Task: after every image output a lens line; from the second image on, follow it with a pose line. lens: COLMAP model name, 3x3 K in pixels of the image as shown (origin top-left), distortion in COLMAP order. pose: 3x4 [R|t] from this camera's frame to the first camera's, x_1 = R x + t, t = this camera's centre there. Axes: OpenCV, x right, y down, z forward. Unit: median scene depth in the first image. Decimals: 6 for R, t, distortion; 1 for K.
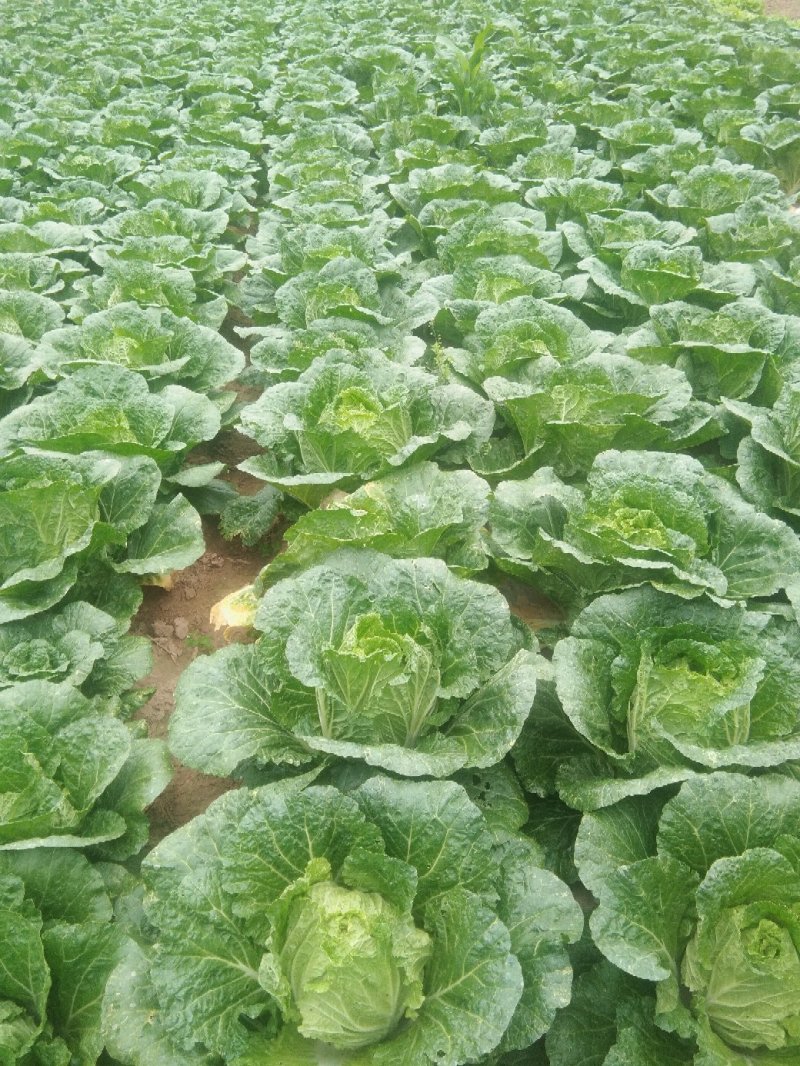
lens RADIAL K [[851.2, 0, 390.0], [0, 851.2, 535.5], [0, 0, 1]] dist [0.090557, -0.133404]
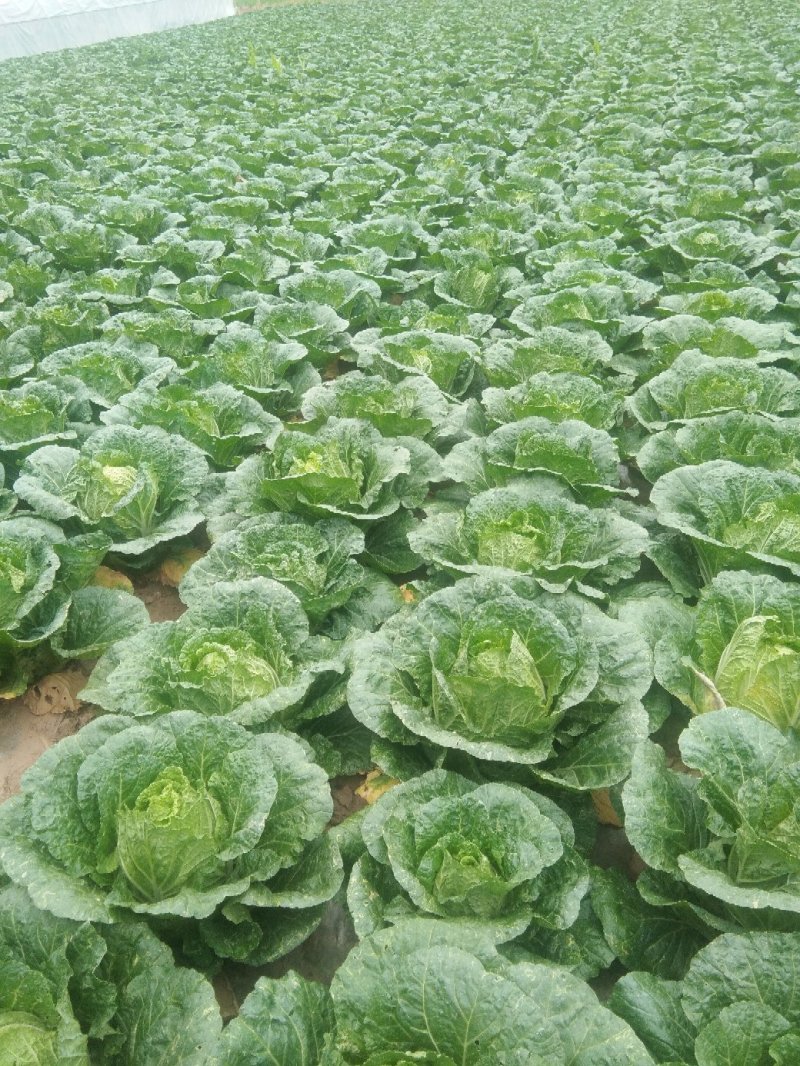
lens RADIAL K [[851.2, 0, 390.6], [0, 851.2, 534.8], [0, 0, 1]] dist [0.090557, -0.133404]
pose [[0.937532, 0.173183, -0.301730, -0.450065], [-0.186441, 0.982344, -0.015475, -0.079930], [0.293723, 0.070763, 0.953268, 0.106618]]
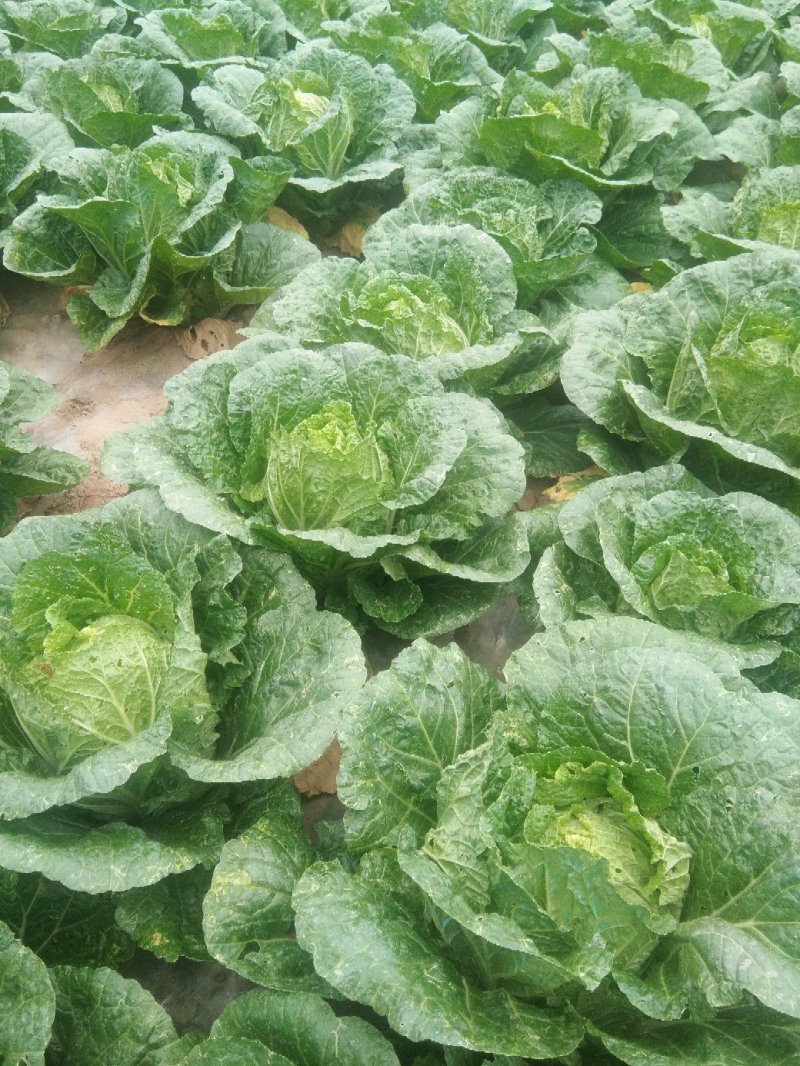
lens RADIAL K [[851.2, 0, 388.0], [0, 851.2, 539.8], [0, 0, 1]] dist [0.090557, -0.133404]
pose [[0.824819, 0.419413, -0.379165, -0.491185], [-0.343674, 0.904420, 0.252811, 0.006395], [0.448957, -0.078215, 0.890124, 0.189653]]
